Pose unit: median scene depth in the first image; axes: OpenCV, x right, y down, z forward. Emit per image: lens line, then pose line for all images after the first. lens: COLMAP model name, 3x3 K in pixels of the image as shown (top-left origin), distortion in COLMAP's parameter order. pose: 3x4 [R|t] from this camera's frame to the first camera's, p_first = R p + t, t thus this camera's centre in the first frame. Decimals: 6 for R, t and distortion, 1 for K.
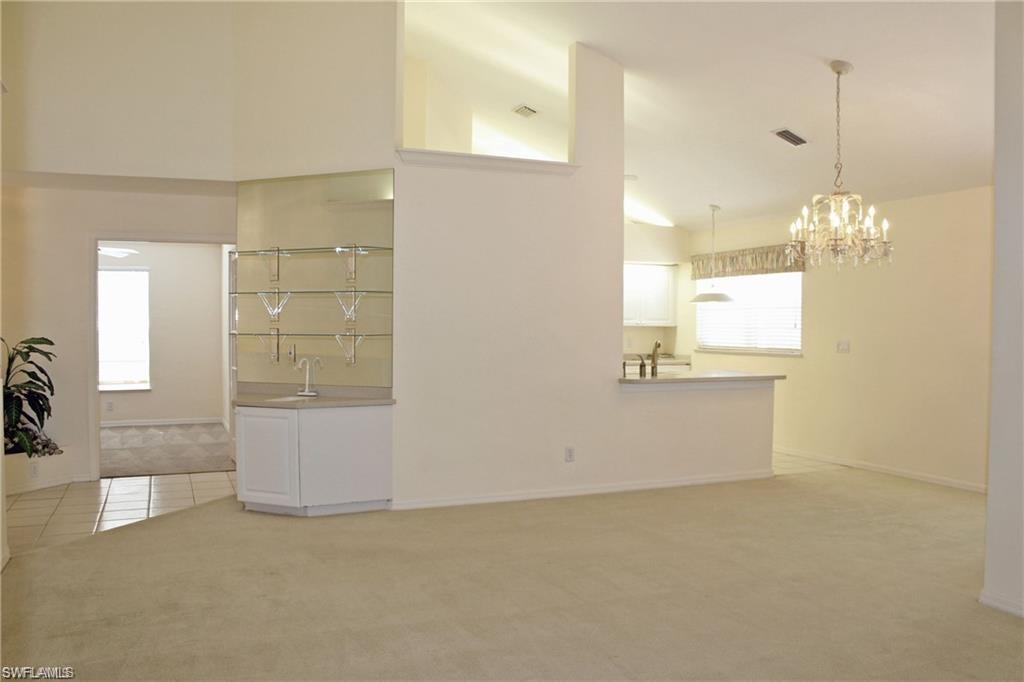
lens RADIAL K [[849.9, 0, 542.7], [0, 849.9, 341.6], [0, 0, 1]] dist [-0.123966, -0.002164]
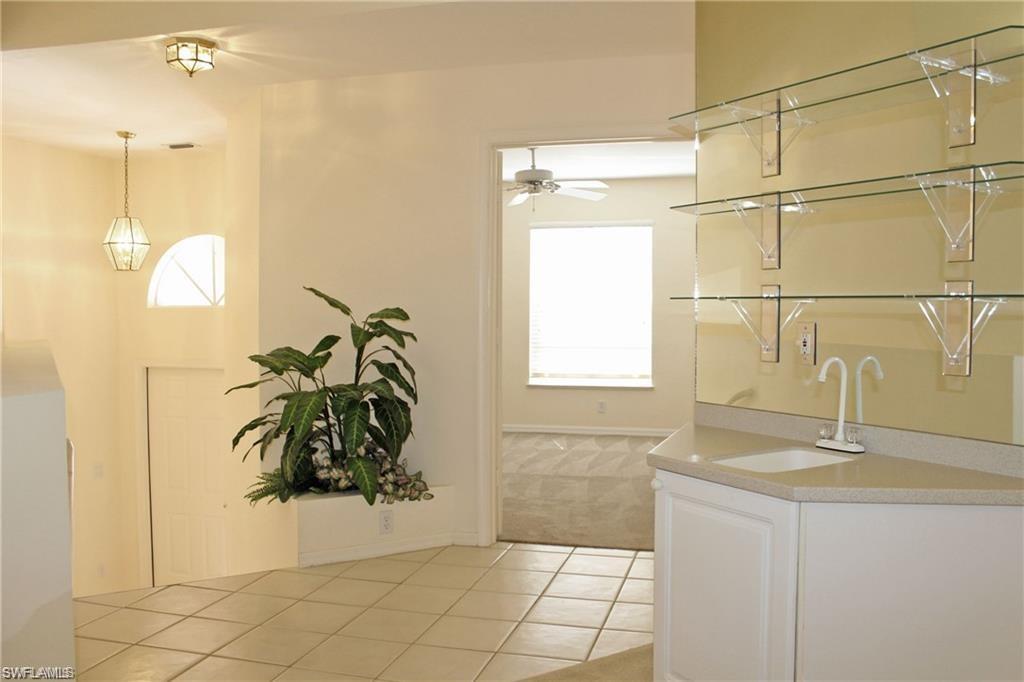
lens RADIAL K [[849.9, 0, 542.7], [0, 849.9, 341.6], [0, 0, 1]] dist [-0.123966, -0.002164]
pose [[0.781918, 0.021325, -0.623017, -0.137943], [-0.011721, 0.999741, 0.019510, 0.006535], [0.623271, -0.007952, 0.781965, 0.573577]]
